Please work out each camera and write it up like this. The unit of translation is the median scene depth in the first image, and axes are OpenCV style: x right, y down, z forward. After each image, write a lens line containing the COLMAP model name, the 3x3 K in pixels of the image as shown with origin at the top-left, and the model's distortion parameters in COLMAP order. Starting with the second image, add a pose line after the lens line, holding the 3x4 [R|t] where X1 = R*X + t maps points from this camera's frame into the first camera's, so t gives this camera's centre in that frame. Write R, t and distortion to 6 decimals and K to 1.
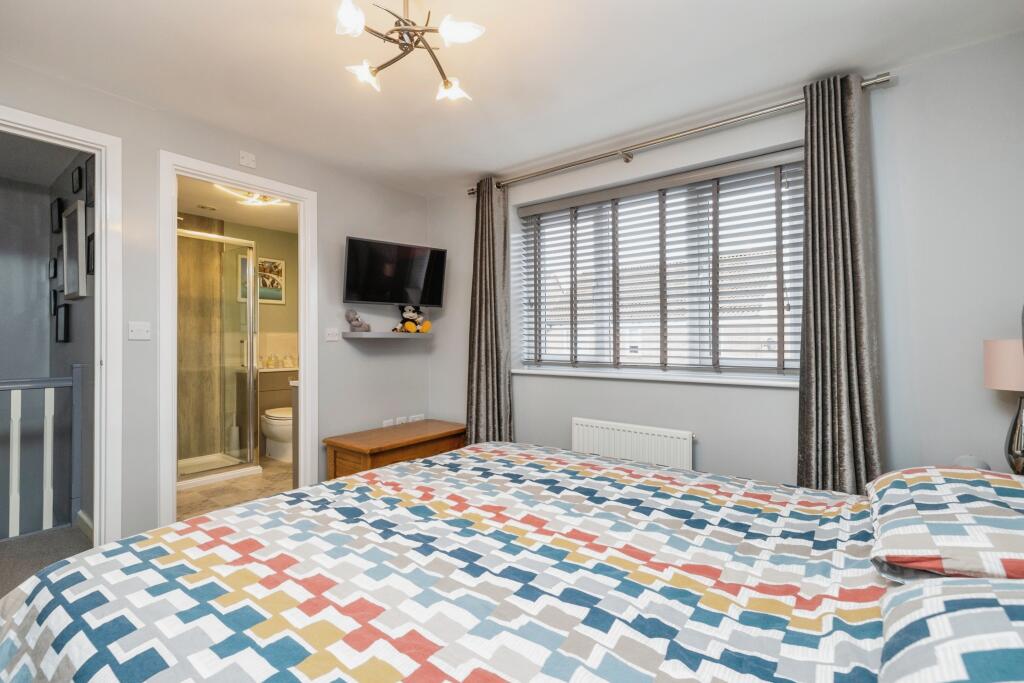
lens RADIAL K [[448.4, 0, 508.0], [0, 448.4, 341.9], [0, 0, 1]] dist [-0.017169, -0.000236]
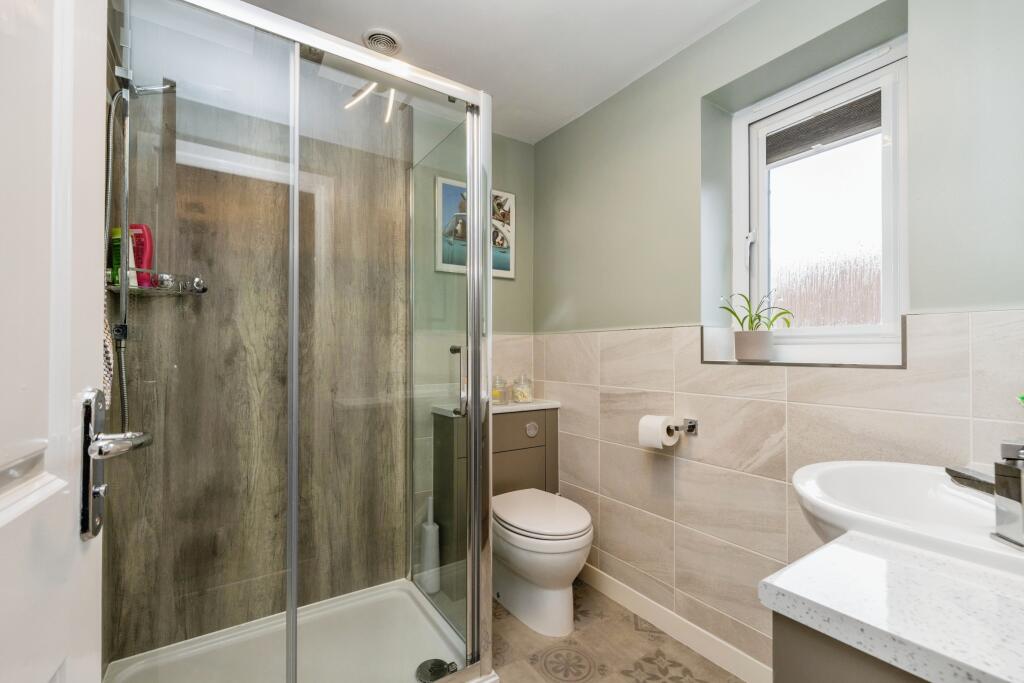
lens RADIAL K [[448.4, 0, 515.9], [0, 448.4, 346.6], [0, 0, 1]] dist [-0.017169, -0.000236]
pose [[0.948349, 0.001987, -0.317222, -0.368012], [-0.002492, 0.999996, -0.001187, -0.004806], [0.317218, 0.001916, 0.948351, 0.559954]]
